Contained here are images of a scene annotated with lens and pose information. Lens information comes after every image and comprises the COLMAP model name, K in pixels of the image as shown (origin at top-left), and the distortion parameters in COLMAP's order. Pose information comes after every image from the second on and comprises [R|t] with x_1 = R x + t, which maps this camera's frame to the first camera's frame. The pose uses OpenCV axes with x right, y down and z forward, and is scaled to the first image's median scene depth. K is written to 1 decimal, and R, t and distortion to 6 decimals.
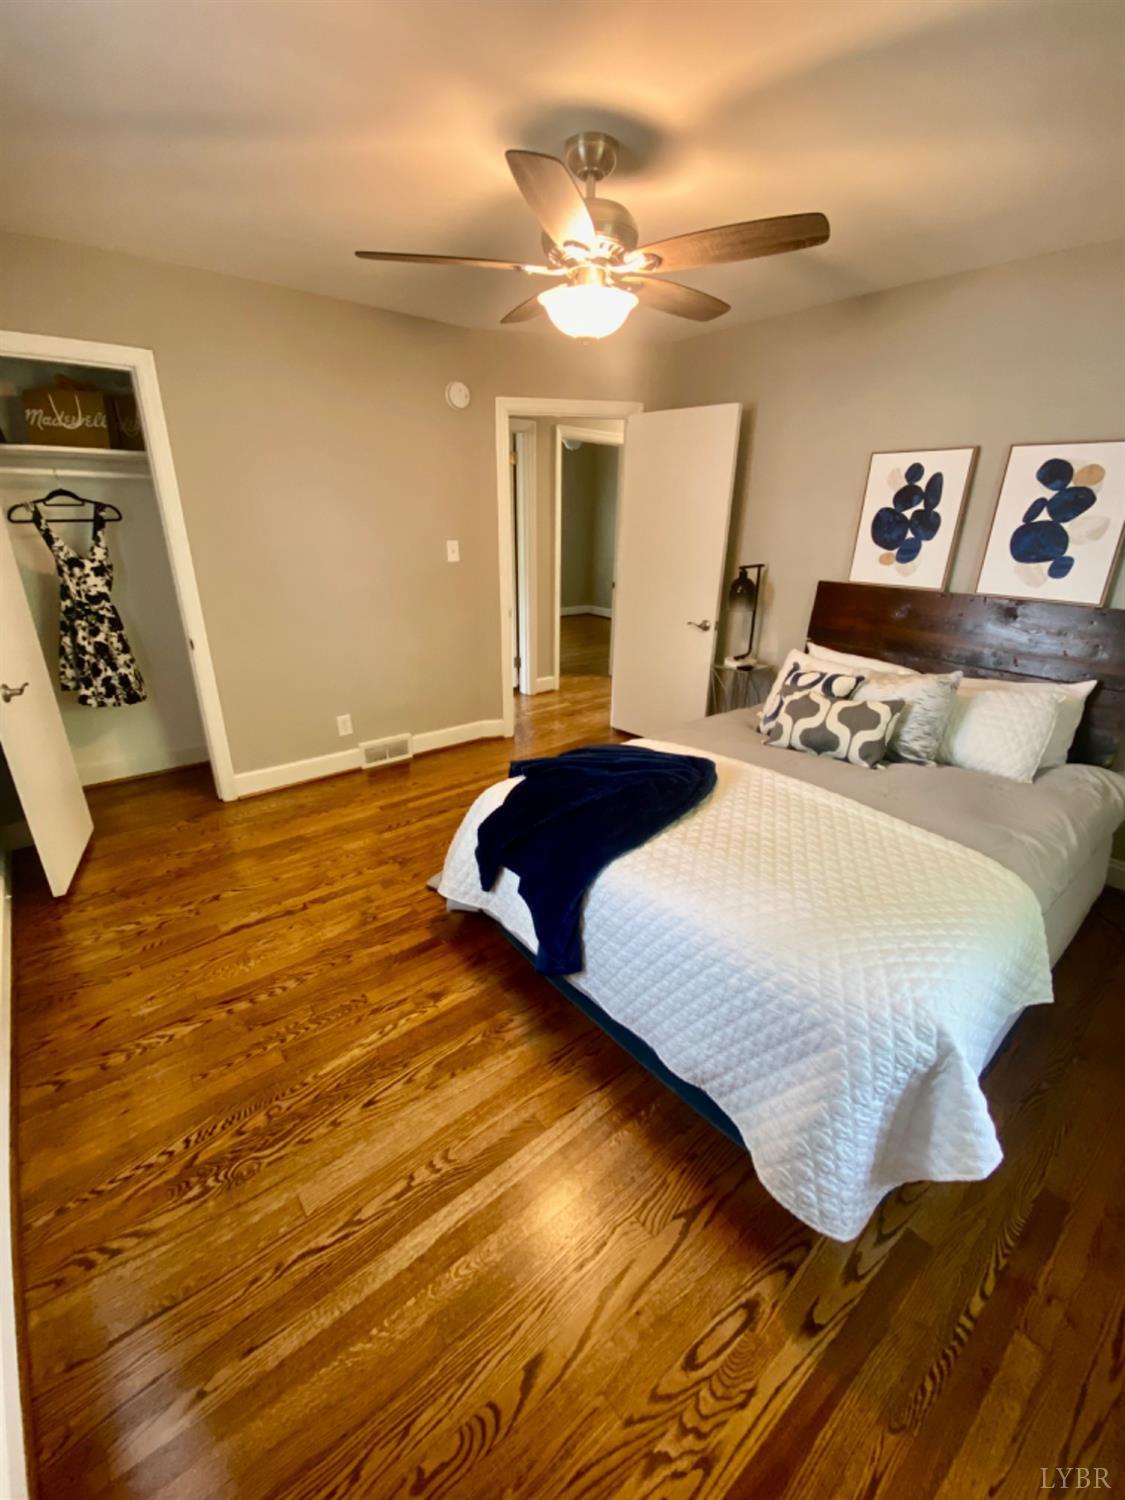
lens RADIAL K [[617.5, 0, 562.5], [0, 617.5, 750.0], [0, 0, 1]] dist [-0.022088, -0.000324]
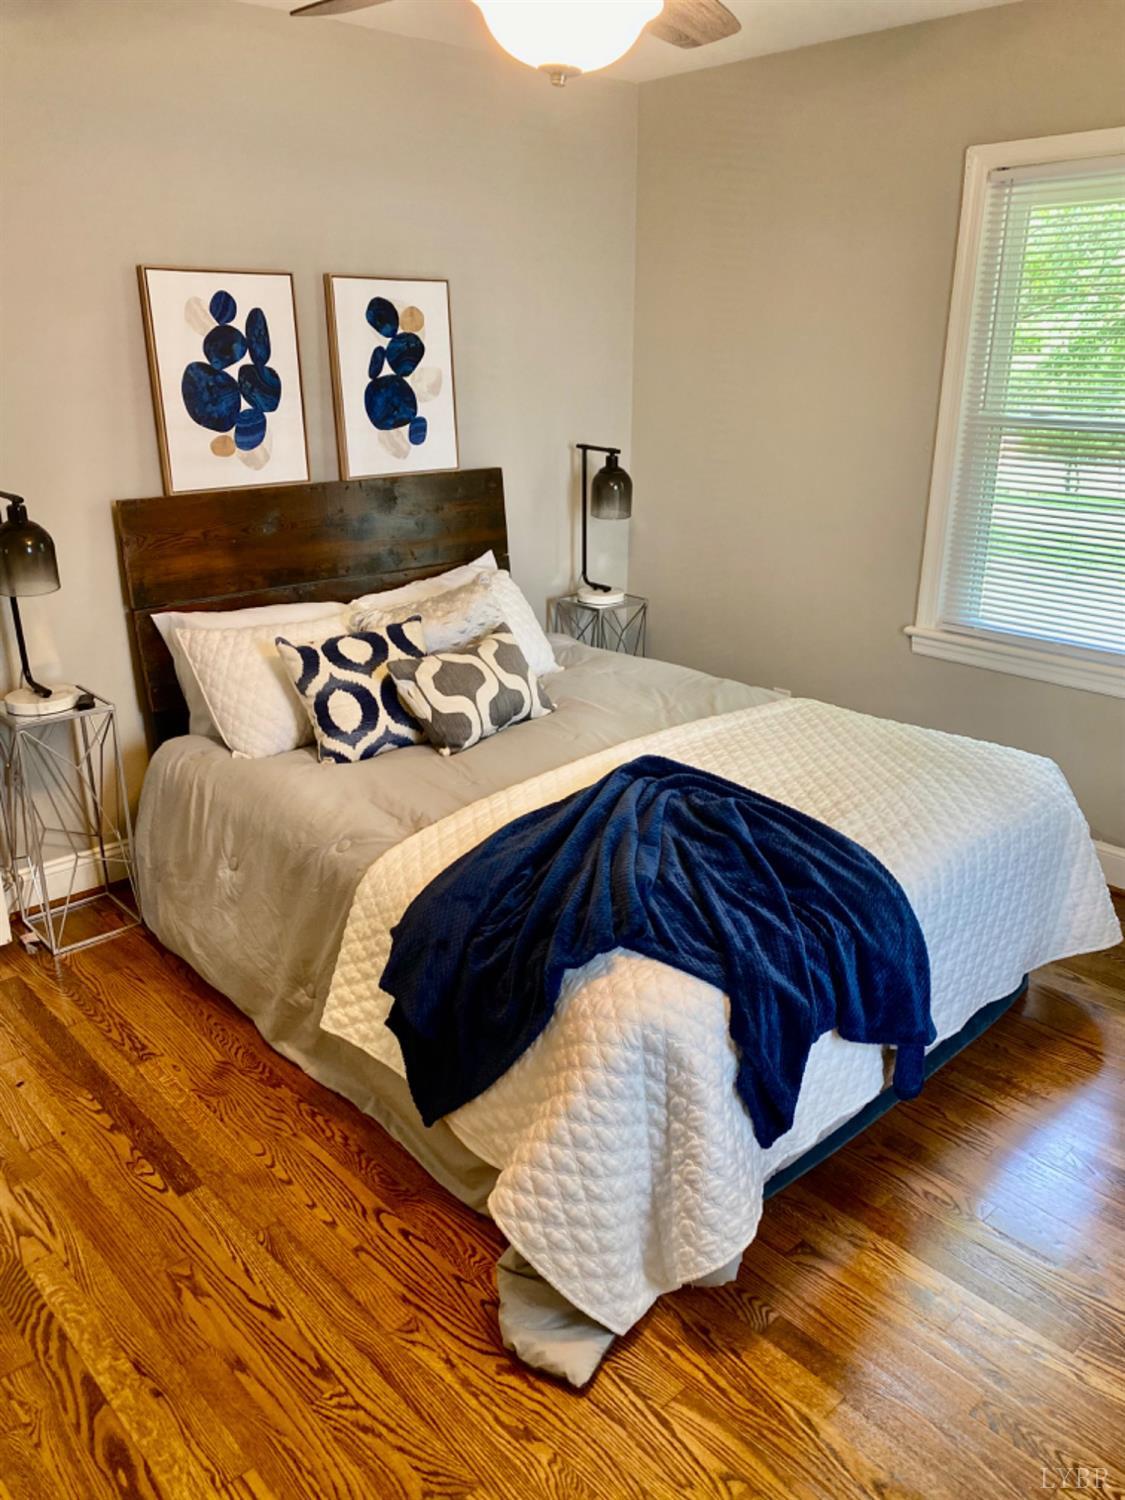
lens RADIAL K [[1137.1, 0, 562.5], [0, 1137.1, 750.0], [0, 0, 1]] dist [-0.004590, 0.001412]
pose [[-0.054858, -0.346085, 0.936598, -0.730529], [0.352807, 0.870786, 0.342432, -0.359564], [-0.934087, 0.349223, 0.074331, 0.803458]]
